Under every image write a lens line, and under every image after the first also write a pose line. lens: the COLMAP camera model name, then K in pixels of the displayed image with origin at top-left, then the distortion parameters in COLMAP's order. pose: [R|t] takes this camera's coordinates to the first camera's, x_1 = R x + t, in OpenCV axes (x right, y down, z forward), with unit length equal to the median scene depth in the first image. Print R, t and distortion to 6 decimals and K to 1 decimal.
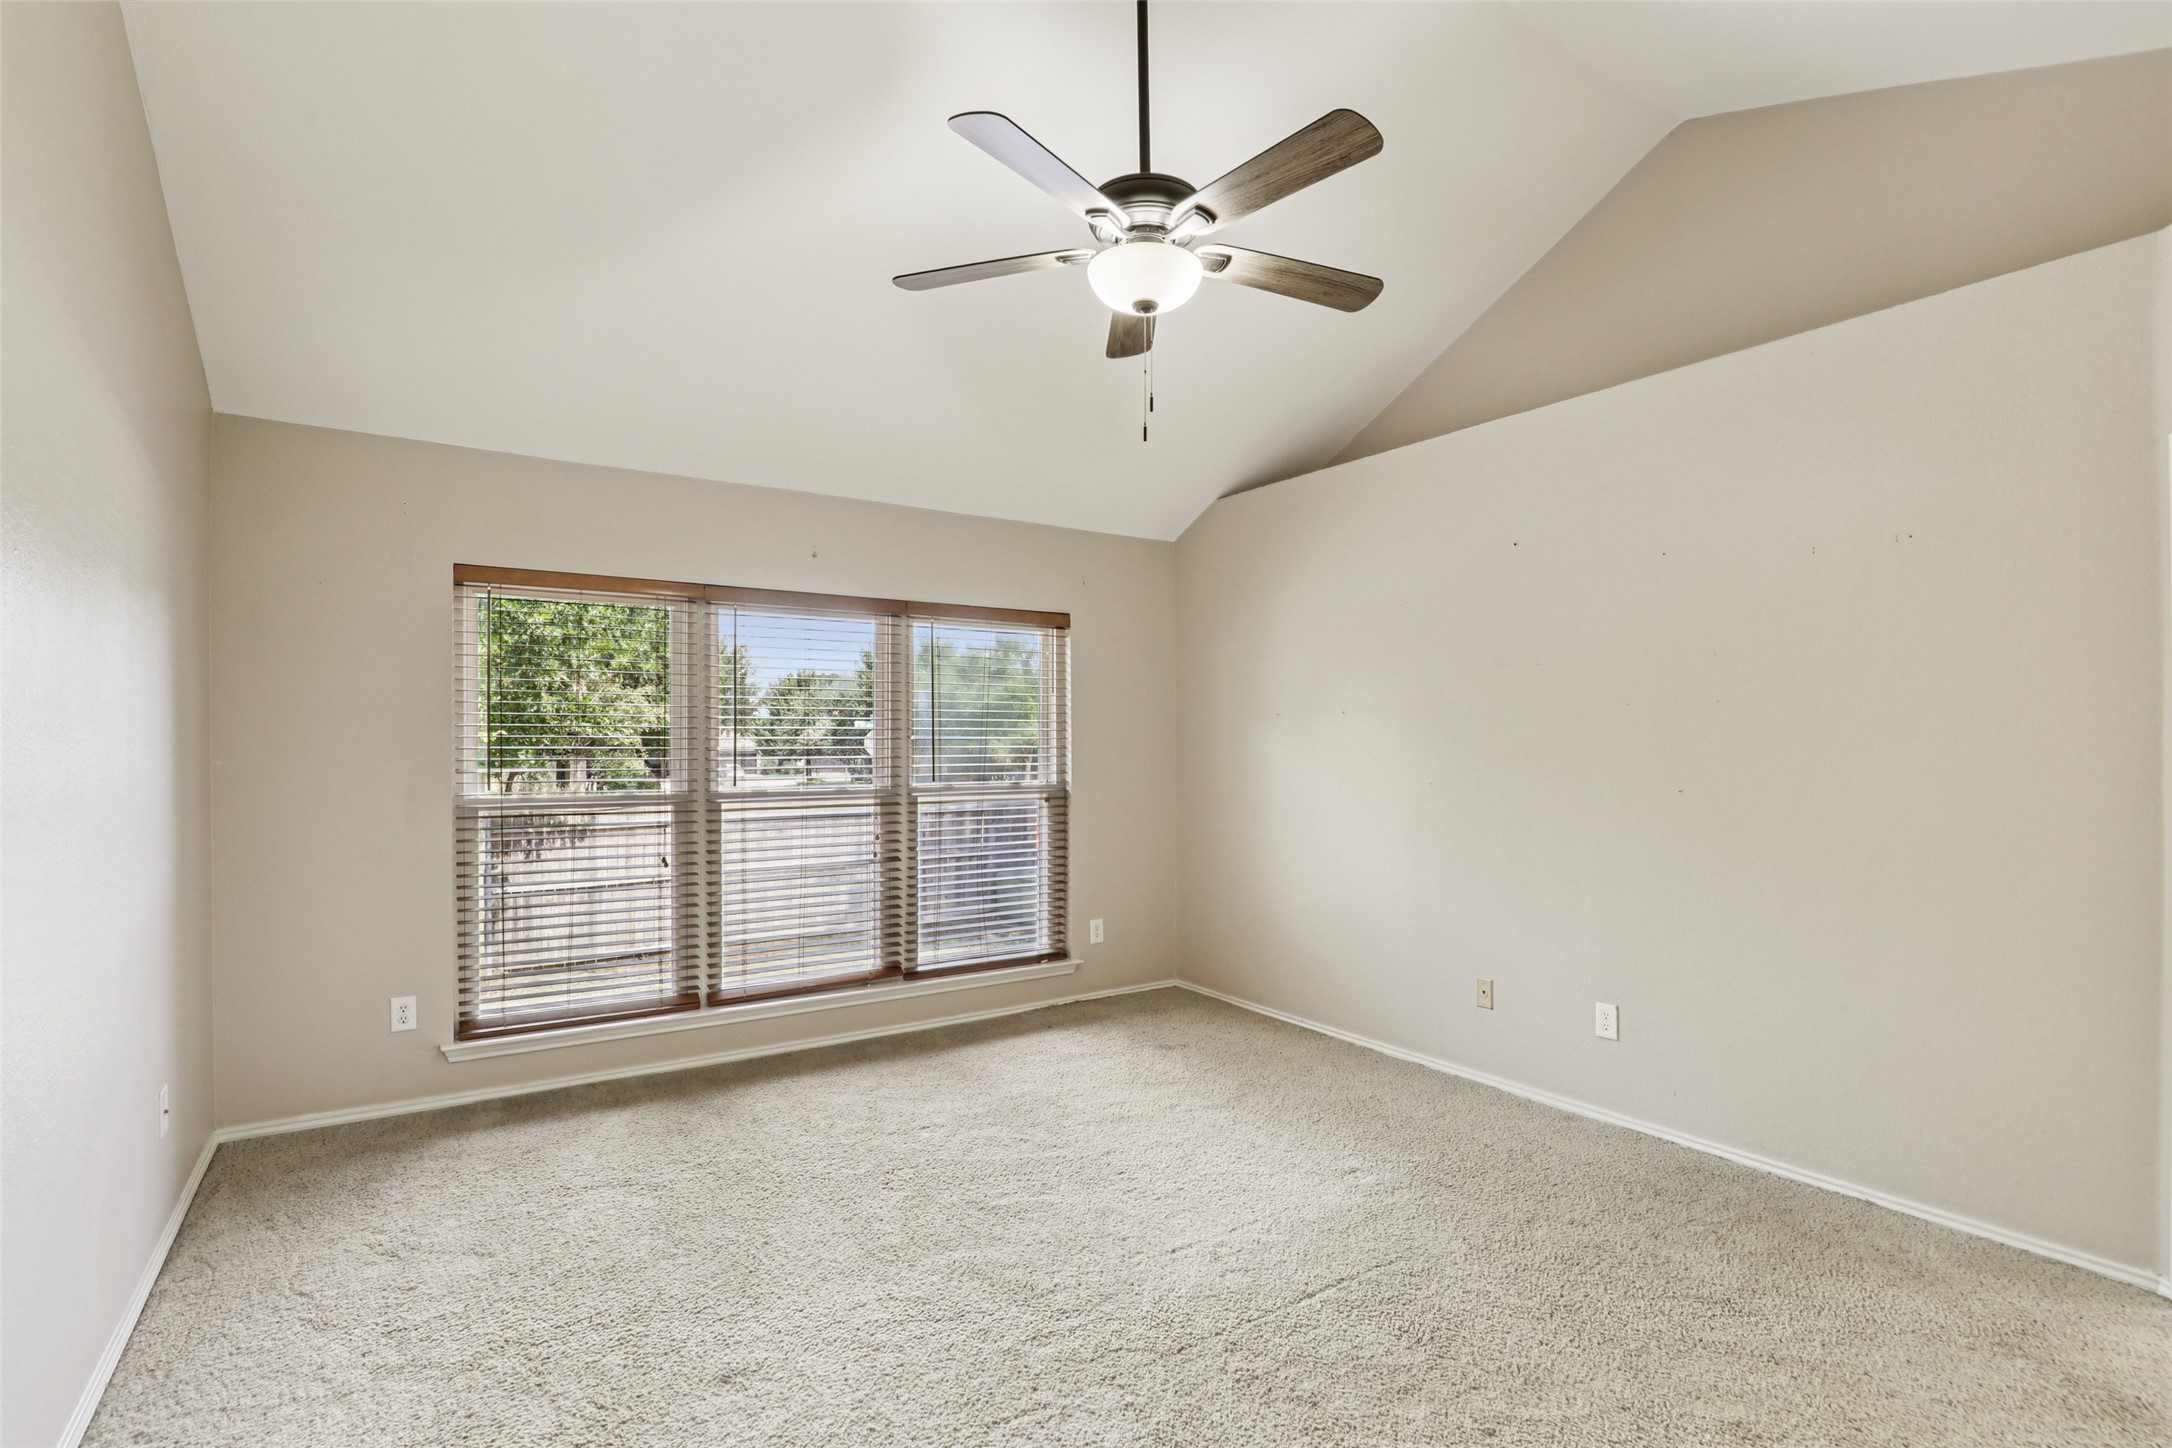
lens RADIAL K [[1030.3, 0, 1092.2], [0, 1030.3, 730.9], [0, 0, 1]] dist [-0.033931, 0.013335]
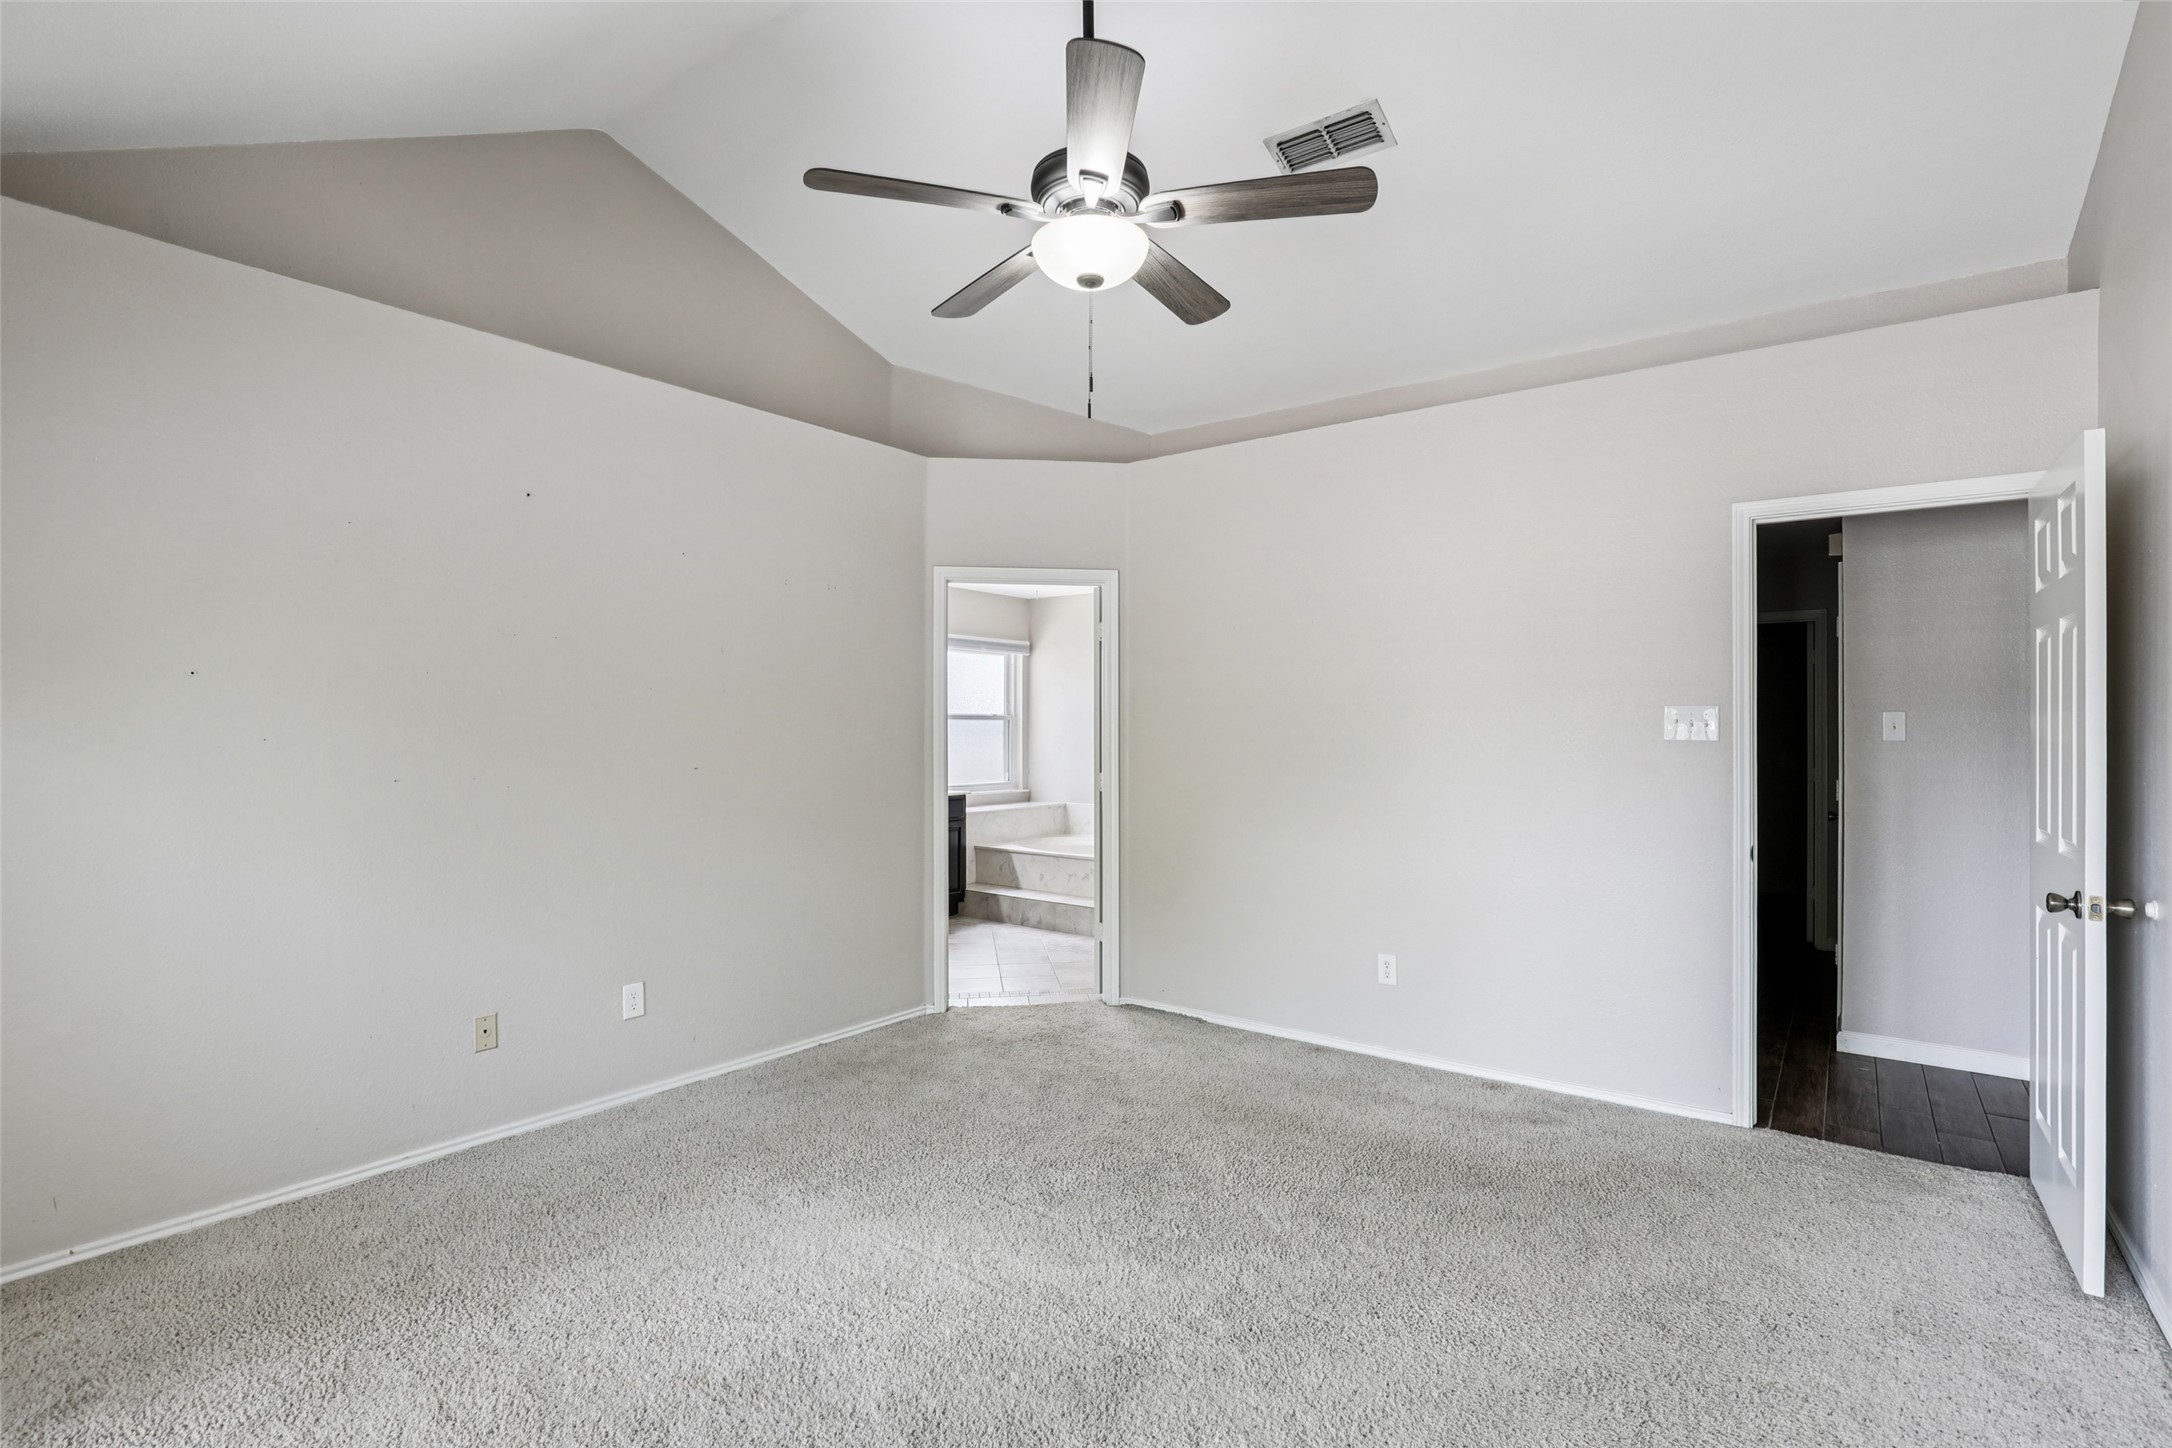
lens RADIAL K [[1030.3, 0, 1092.2], [0, 1030.3, 730.9], [0, 0, 1]] dist [-0.033931, 0.013335]
pose [[-0.310586, -0.007718, 0.950514, -0.698687], [-0.014687, 0.999887, 0.003320, 0.007881], [-0.950432, -0.012929, -0.310664, 1.035850]]
